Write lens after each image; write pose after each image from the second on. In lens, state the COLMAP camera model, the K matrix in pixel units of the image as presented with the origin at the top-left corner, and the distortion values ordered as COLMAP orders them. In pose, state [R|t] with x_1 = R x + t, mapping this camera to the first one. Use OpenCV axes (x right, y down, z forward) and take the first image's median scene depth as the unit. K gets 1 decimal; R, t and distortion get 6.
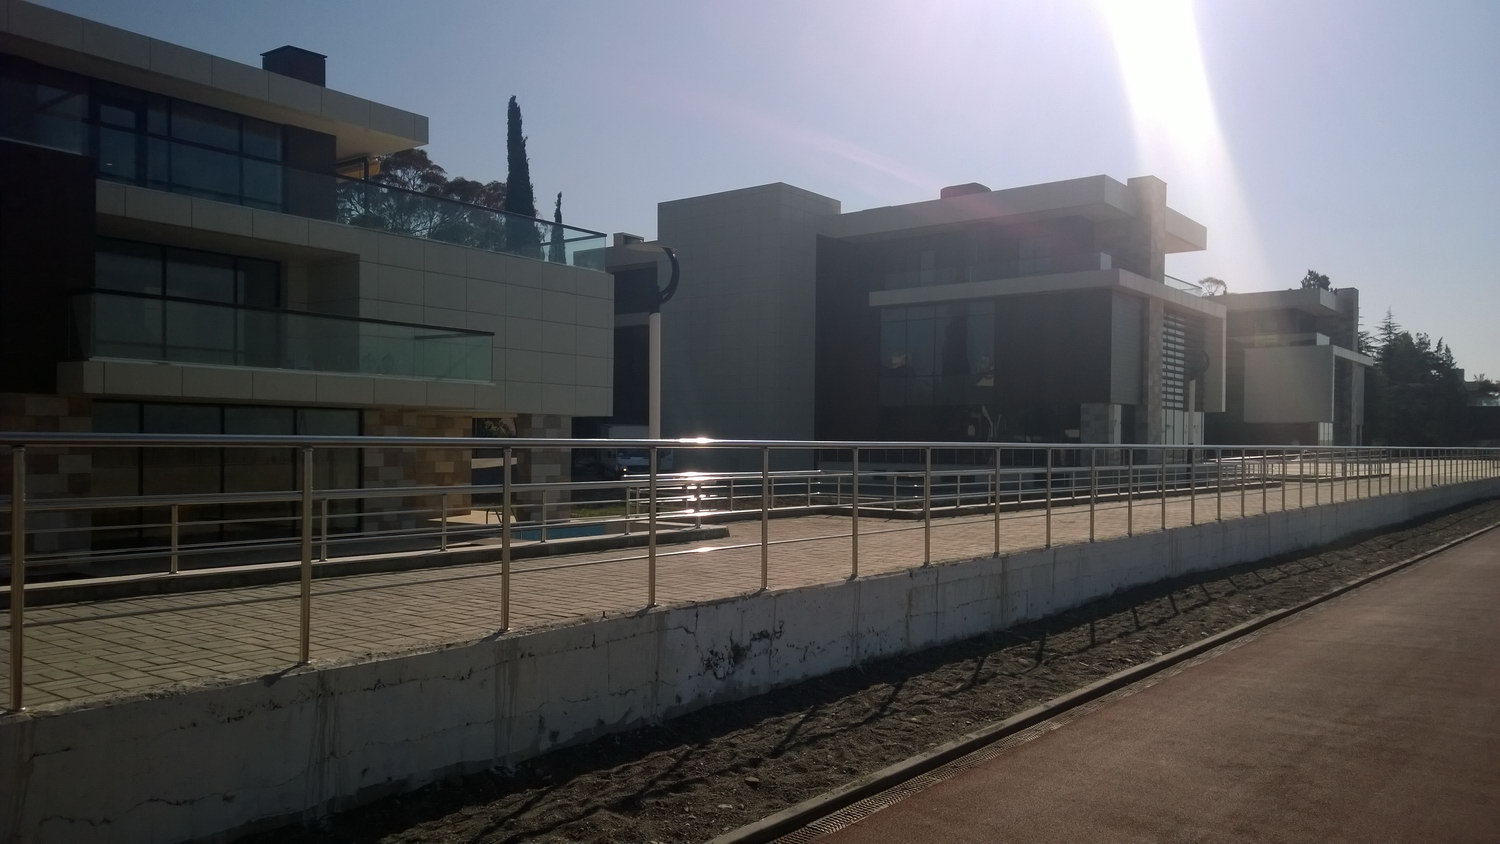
lens RADIAL K [[1088.5, 0, 751.1], [0, 1088.5, 452.7], [0, 0, 1]] dist [0.107849, -0.103622]
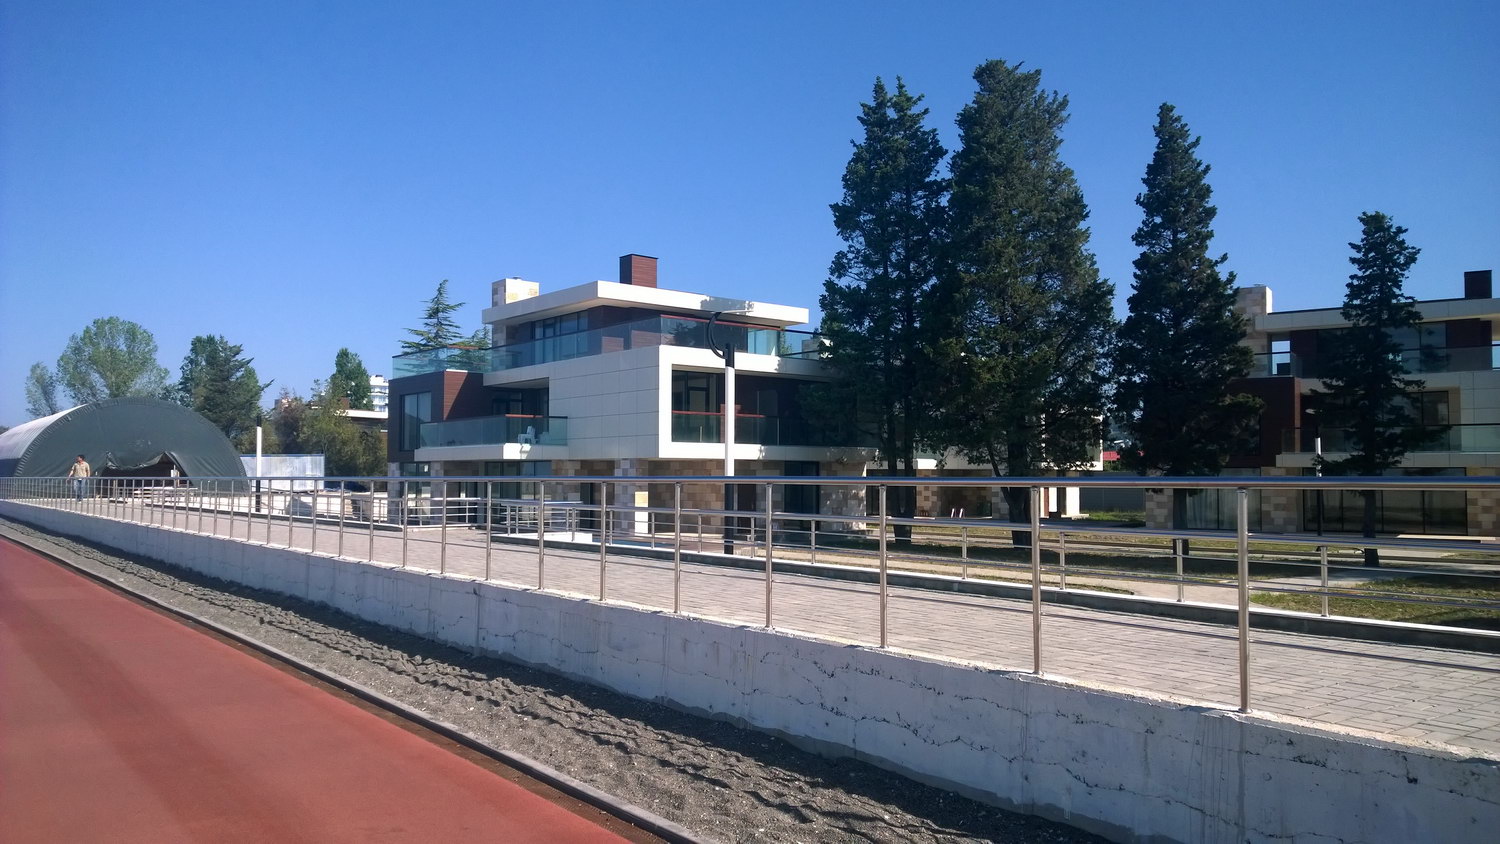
lens RADIAL K [[1088.5, 0, 751.1], [0, 1088.5, 452.7], [0, 0, 1]] dist [0.107849, -0.103622]
pose [[-0.220947, -0.030245, -0.974817, 1.136807], [-0.013033, 0.999521, -0.028057, -0.005062], [0.975199, 0.006506, -0.221236, 1.399122]]
